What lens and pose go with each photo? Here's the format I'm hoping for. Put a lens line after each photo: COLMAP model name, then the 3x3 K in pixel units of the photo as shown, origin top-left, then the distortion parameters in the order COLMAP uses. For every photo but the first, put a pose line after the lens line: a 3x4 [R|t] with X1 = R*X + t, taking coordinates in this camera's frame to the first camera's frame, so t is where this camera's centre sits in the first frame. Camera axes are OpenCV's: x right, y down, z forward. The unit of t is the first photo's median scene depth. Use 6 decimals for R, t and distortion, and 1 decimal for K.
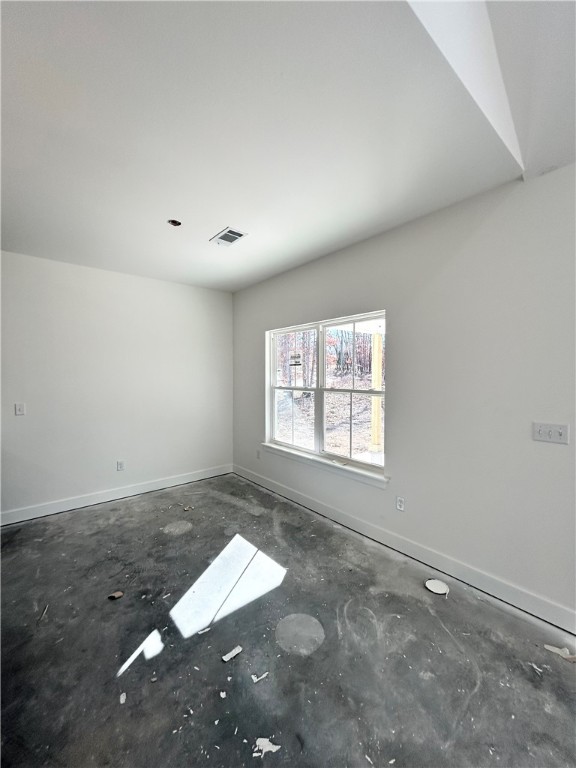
lens RADIAL K [[309.8, 0, 286.7], [0, 309.8, 377.7], [0, 0, 1]] dist [-0.007310, 0.000323]
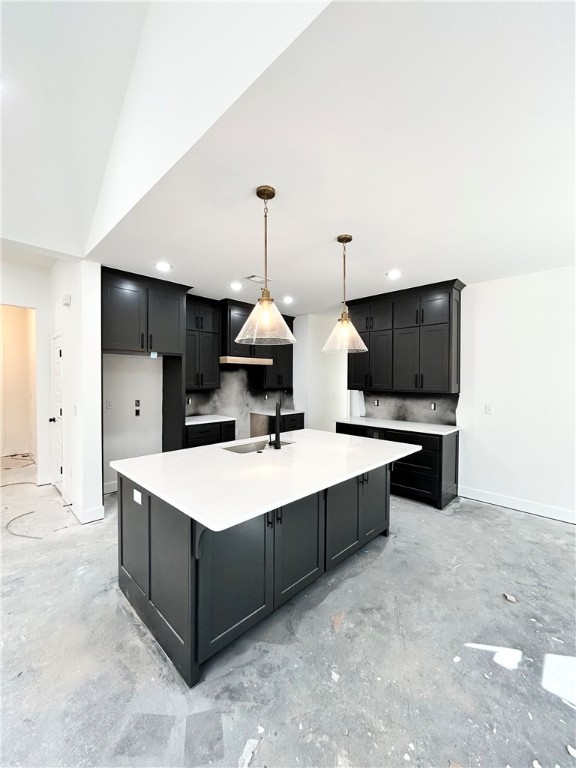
lens RADIAL K [[309.8, 0, 292.8], [0, 309.8, 382.7], [0, 0, 1]] dist [-0.007310, 0.000323]
pose [[0.102959, 0.019355, -0.994497, 0.356106], [-0.016644, 0.999704, 0.017734, -0.018599], [0.994546, 0.014726, 0.103251, 0.150257]]
